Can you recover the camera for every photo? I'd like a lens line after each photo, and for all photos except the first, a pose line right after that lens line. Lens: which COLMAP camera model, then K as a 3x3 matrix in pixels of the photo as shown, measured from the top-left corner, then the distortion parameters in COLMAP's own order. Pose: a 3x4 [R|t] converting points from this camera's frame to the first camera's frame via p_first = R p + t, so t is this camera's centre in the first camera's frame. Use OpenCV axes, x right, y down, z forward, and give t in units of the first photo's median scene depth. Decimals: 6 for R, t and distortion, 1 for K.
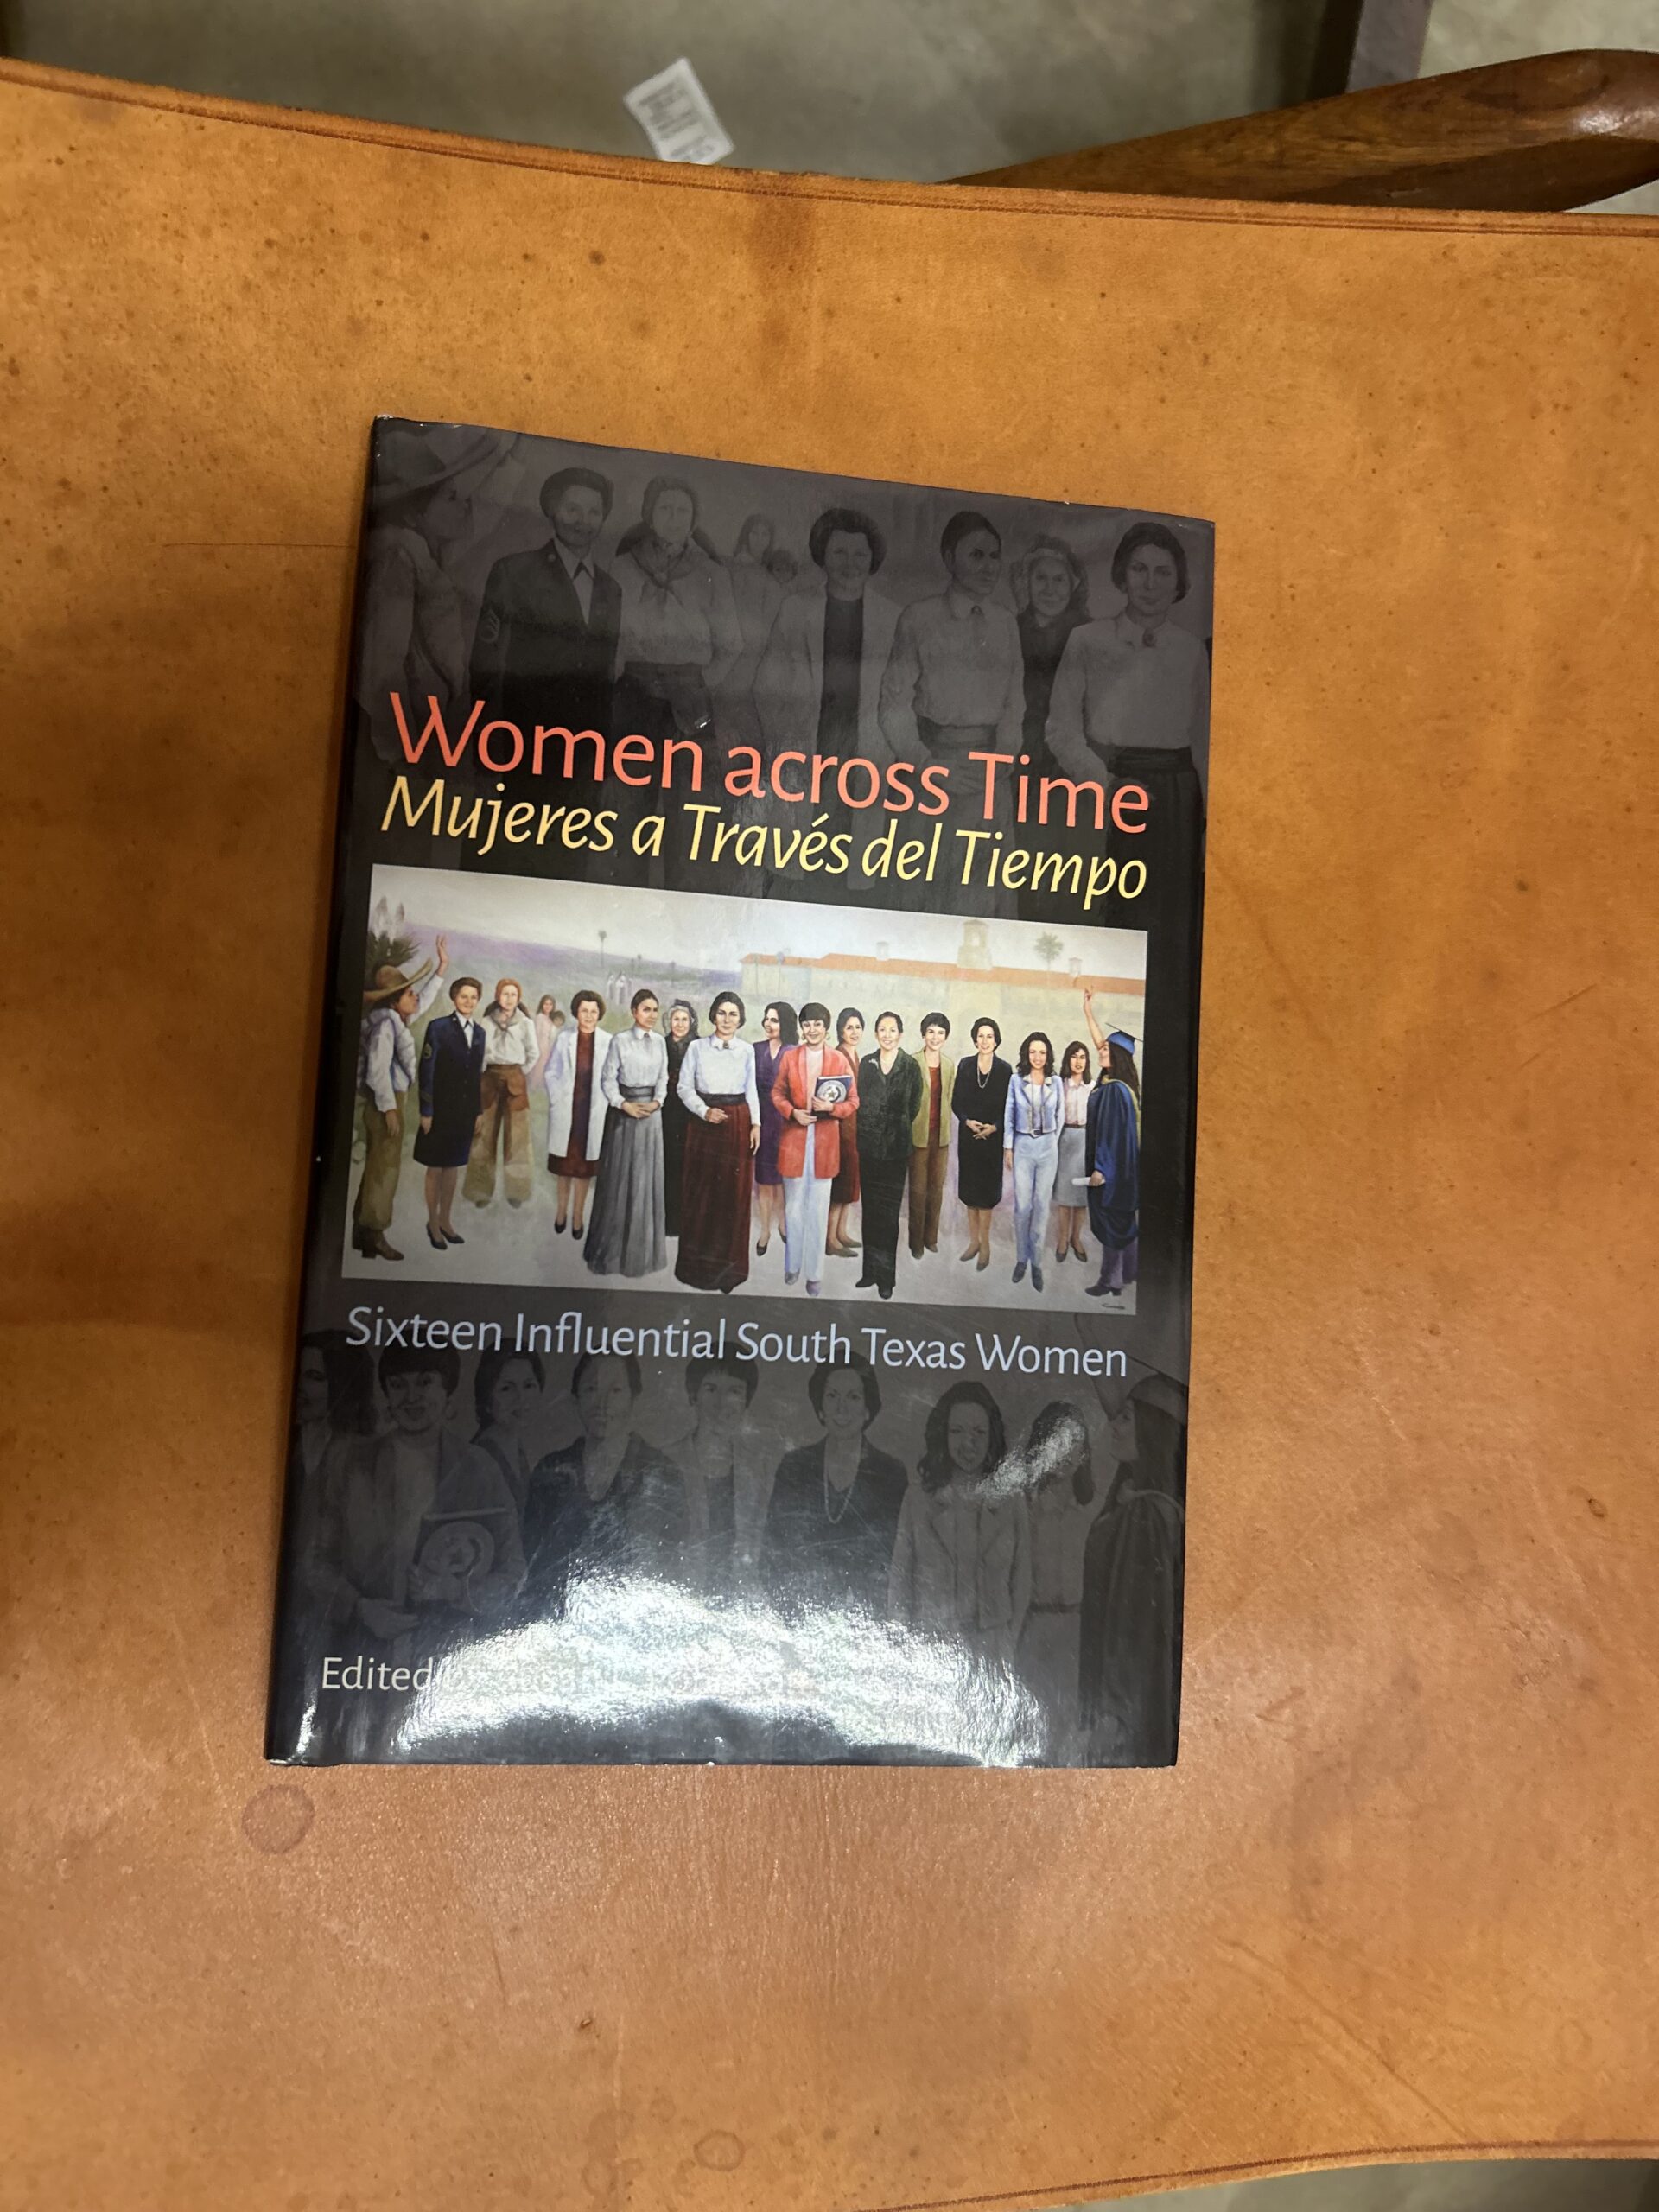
lens RADIAL K [[1667.6, 0, 816.0], [0, 1667.6, 1089.1], [0, 0, 1]] dist [0.001916, -0.017950]
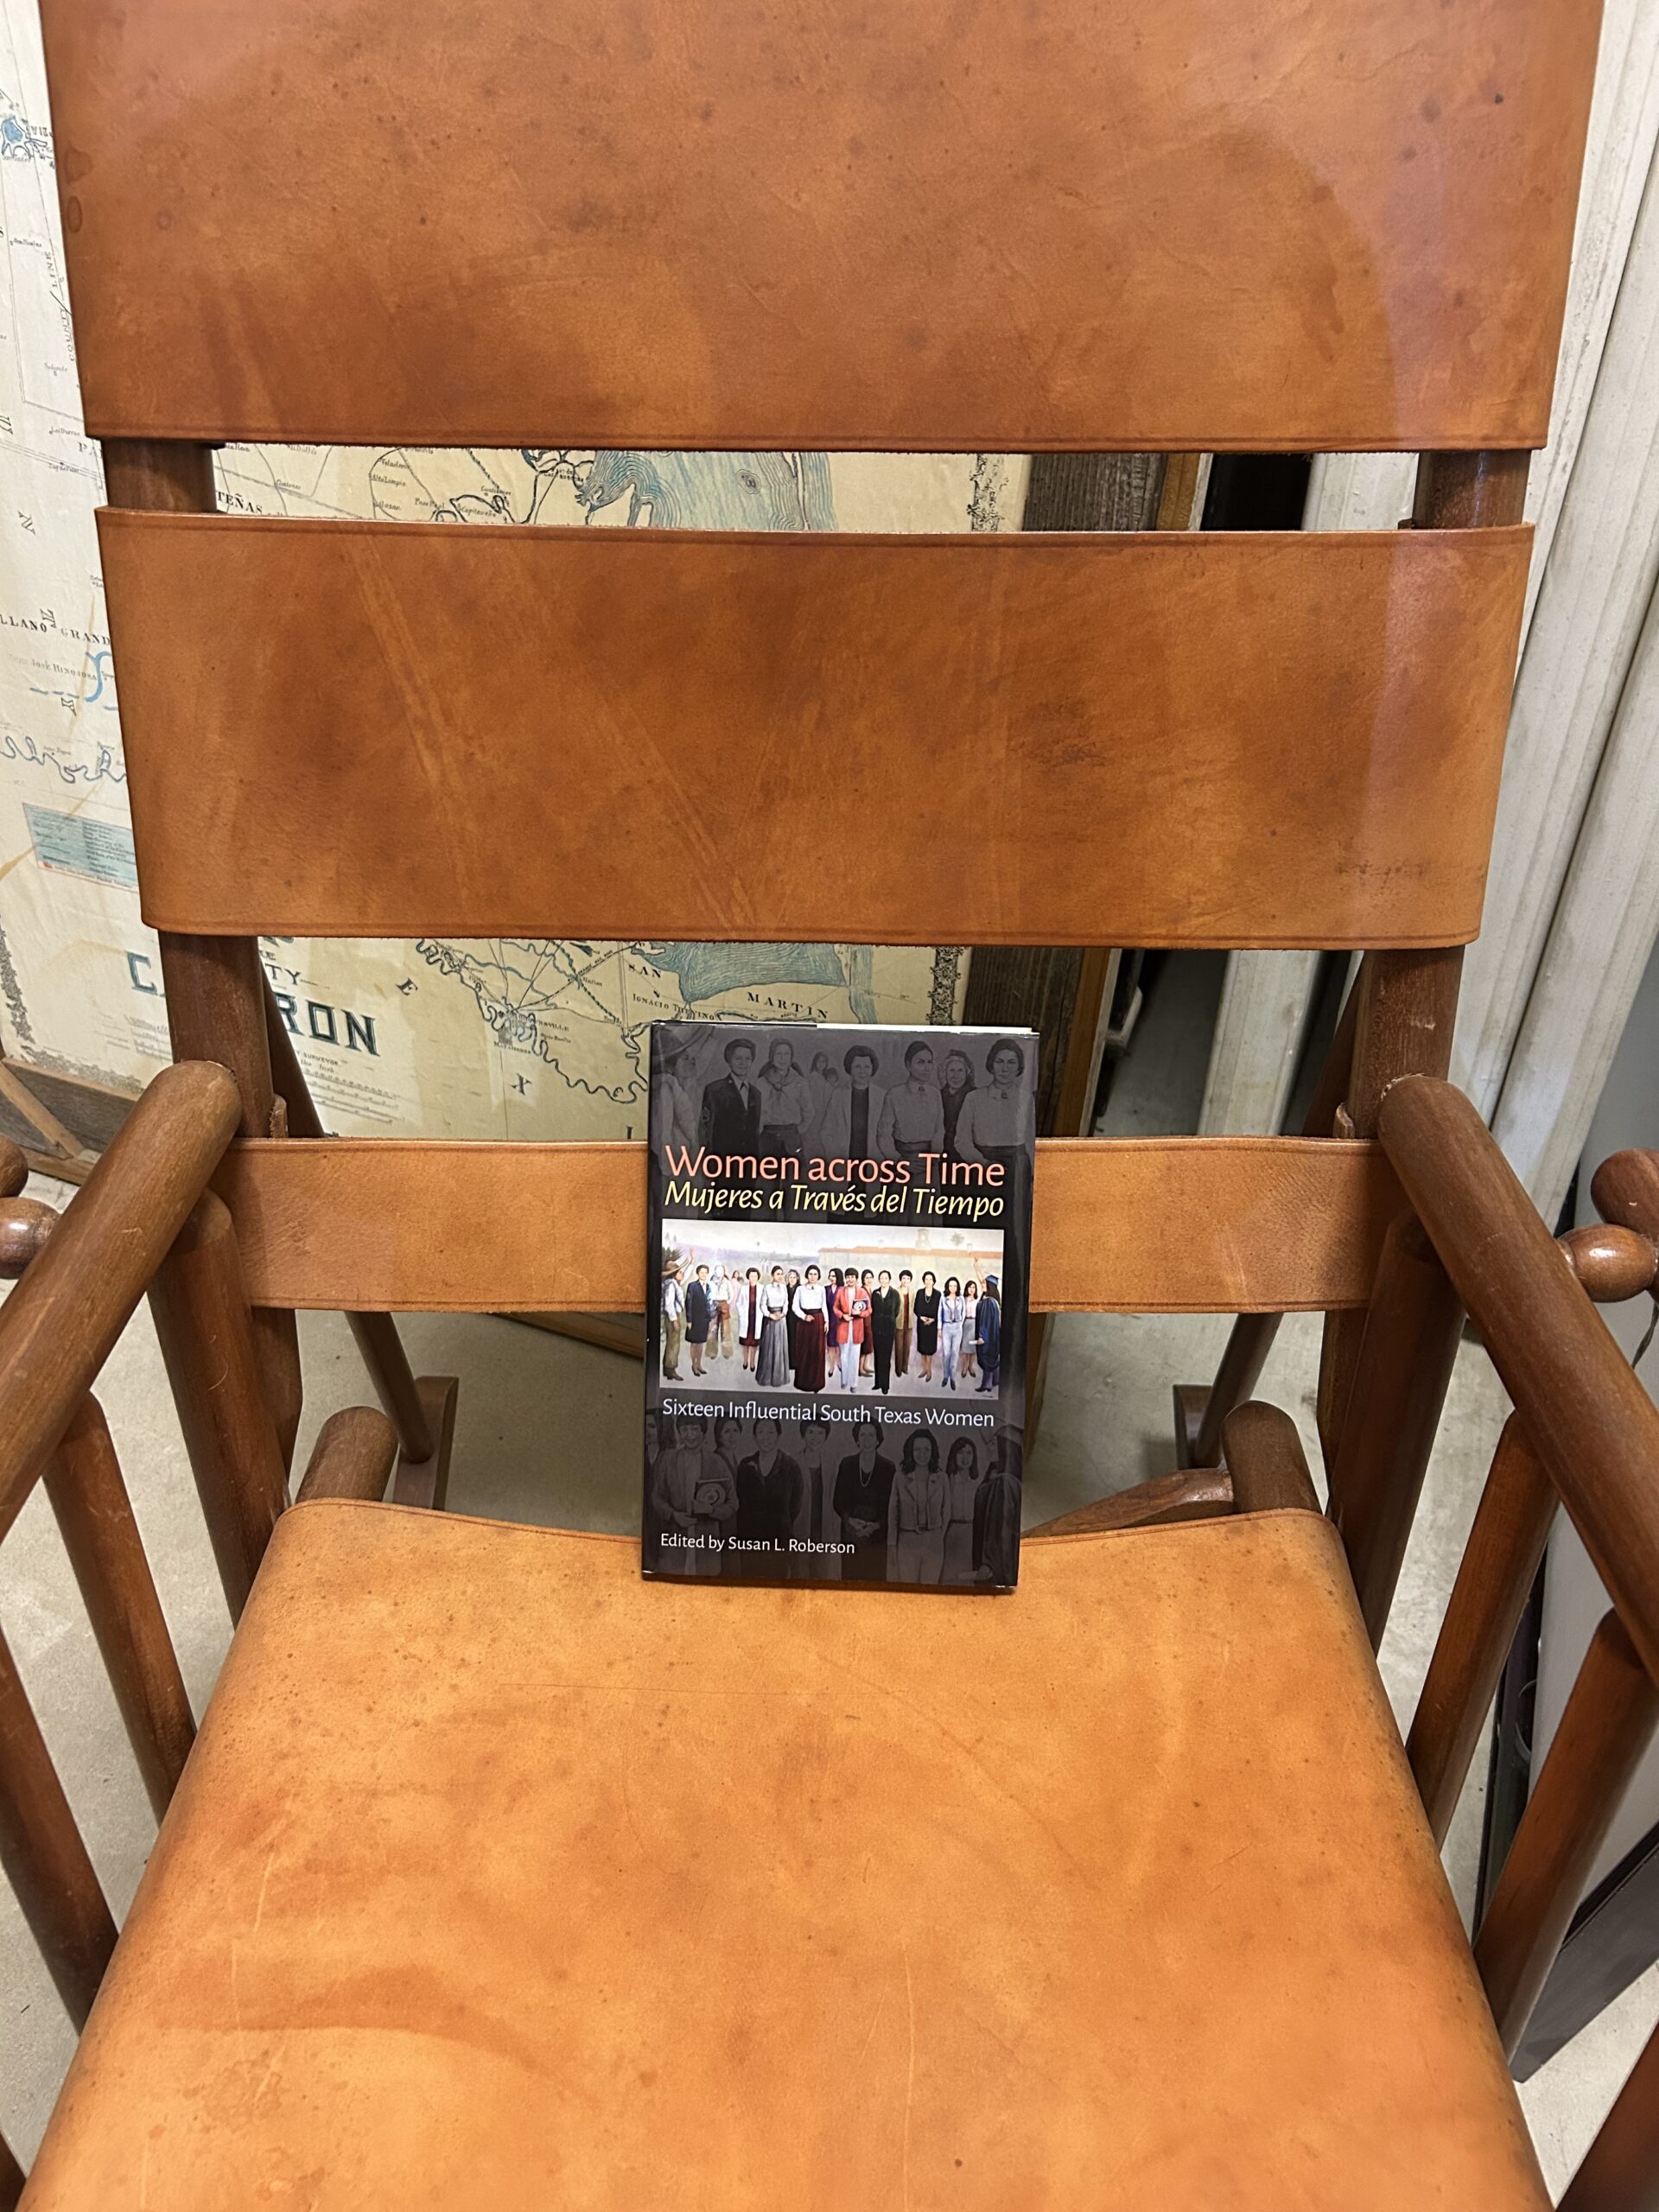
lens RADIAL K [[1667.6, 0, 816.2], [0, 1667.6, 1110.9], [0, 0, 1]] dist [0.001916, -0.017950]
pose [[0.988651, -0.127273, -0.079817, 0.263552], [0.001903, 0.541865, -0.840463, 1.017930], [0.150218, 0.830773, 0.535958, -0.672626]]
